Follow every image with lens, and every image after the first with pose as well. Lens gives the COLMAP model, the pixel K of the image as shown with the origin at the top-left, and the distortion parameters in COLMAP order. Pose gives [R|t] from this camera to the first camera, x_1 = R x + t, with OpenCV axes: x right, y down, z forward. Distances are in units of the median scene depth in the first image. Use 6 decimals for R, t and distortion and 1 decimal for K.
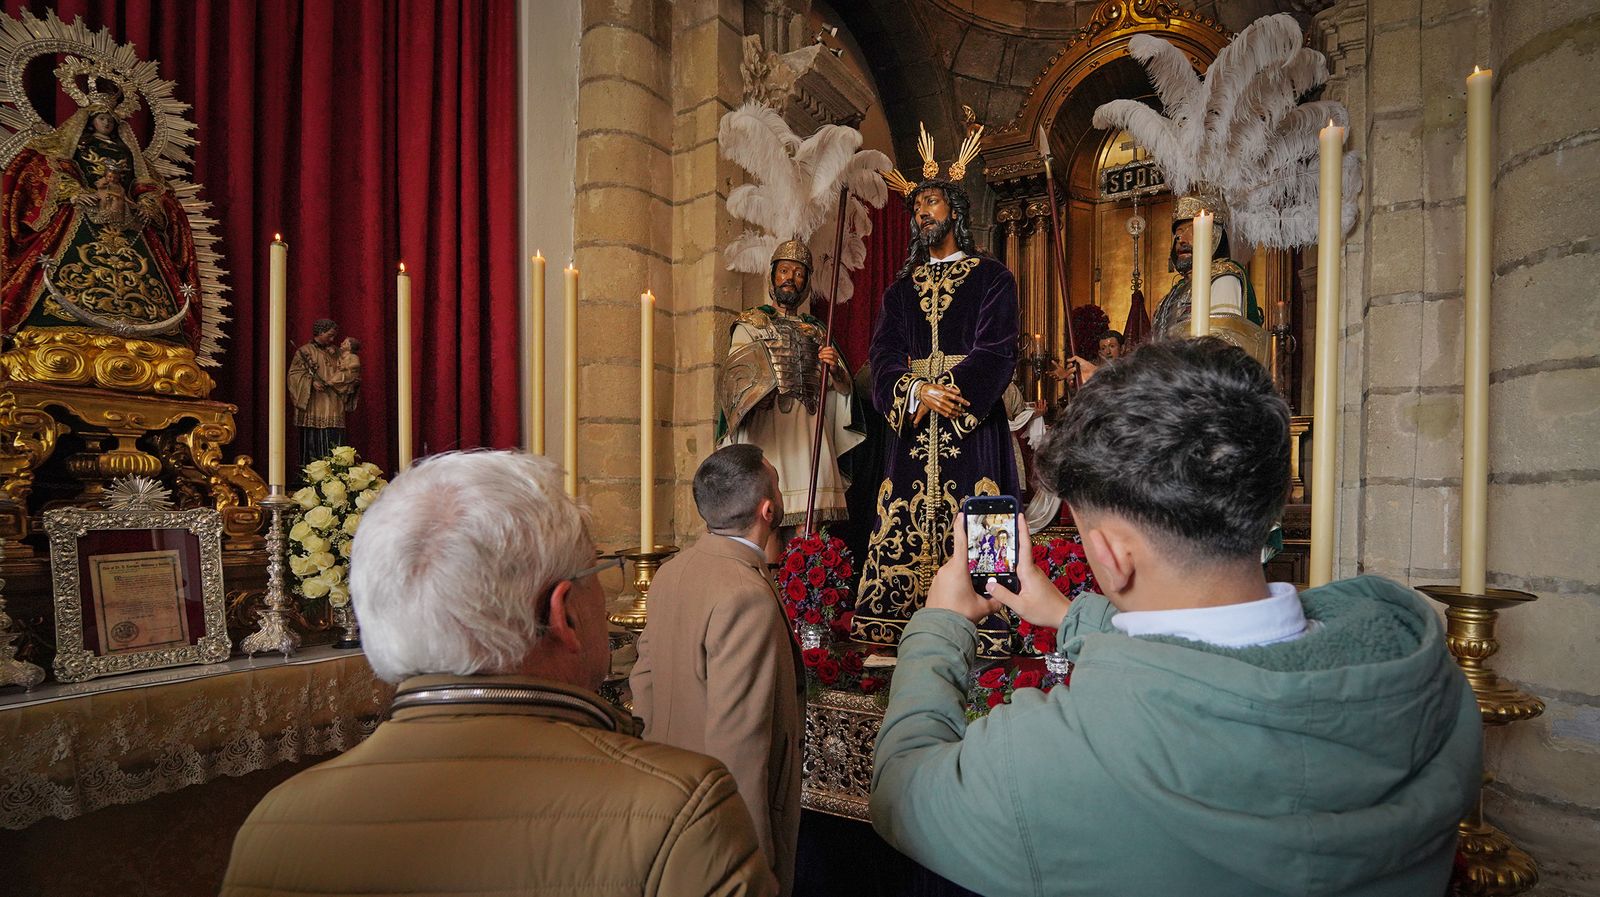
lens RADIAL K [[769.6, 0, 909.9], [0, 769.6, 543.5], [0, 0, 1]] dist [-0.024025, 0.001429]
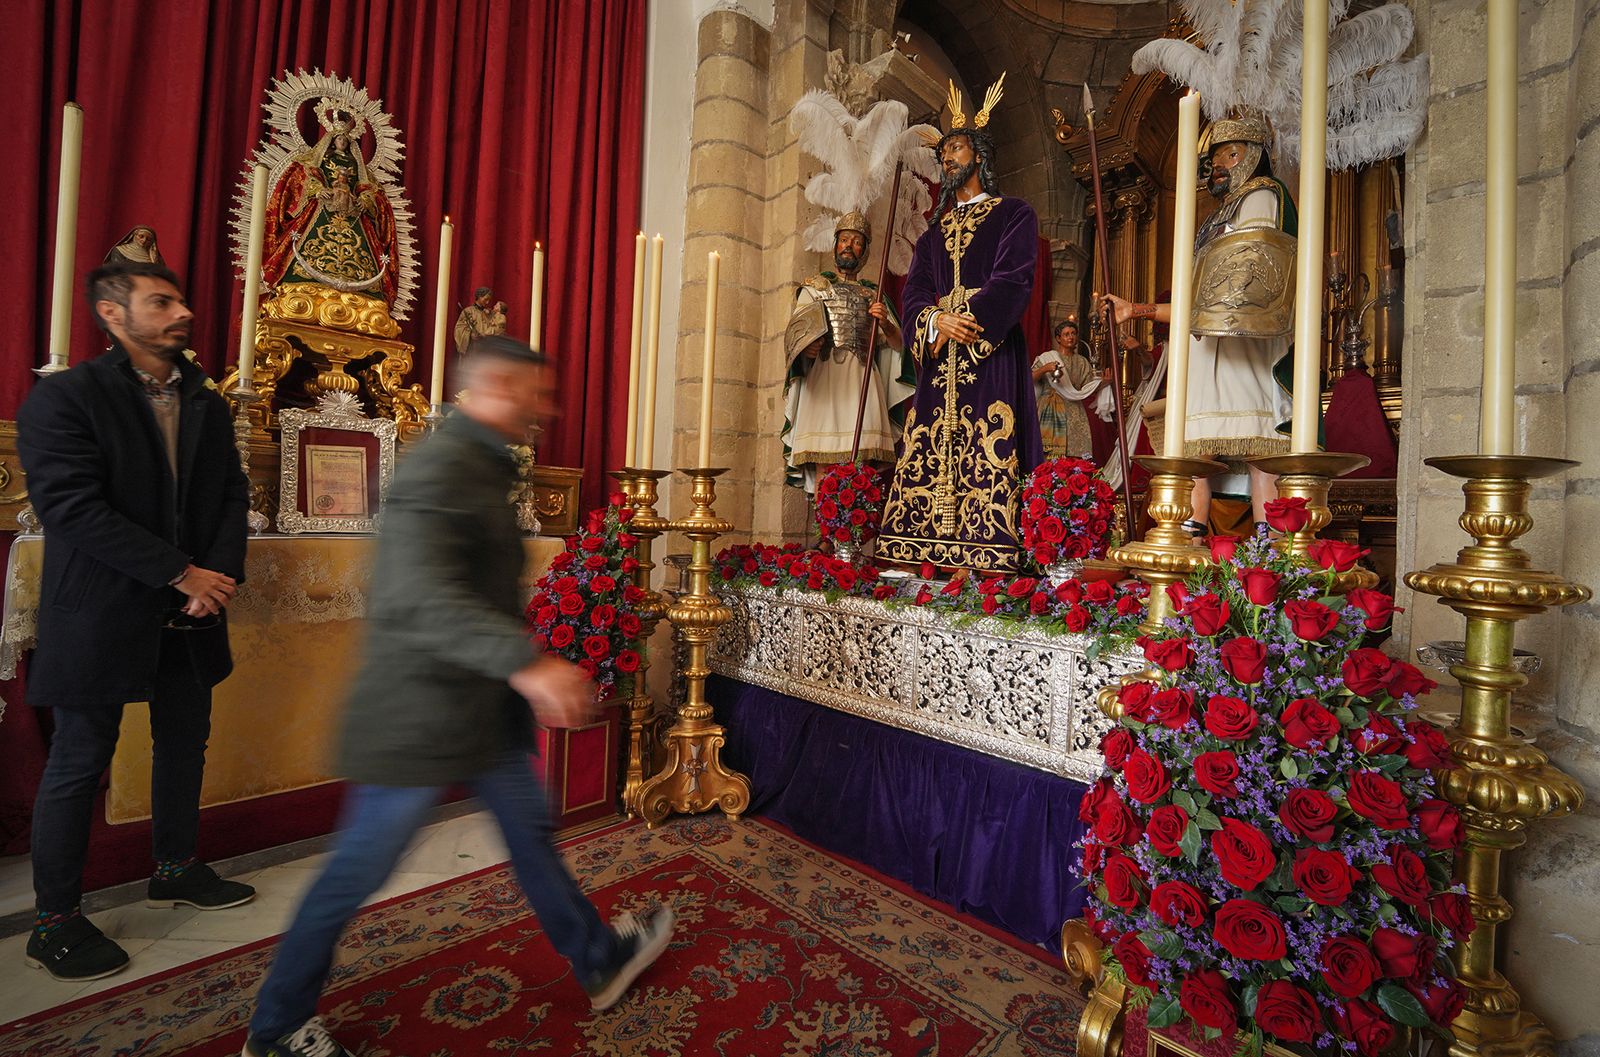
lens RADIAL K [[698.3, 0, 832.4], [0, 698.3, 518.9], [0, 0, 1]] dist [-0.023056, -0.000161]
pose [[0.962040, 0.032403, -0.270980, 0.140729], [-0.043301, 0.998472, -0.034333, 0.115961], [0.269453, 0.044763, 0.961973, 0.033388]]
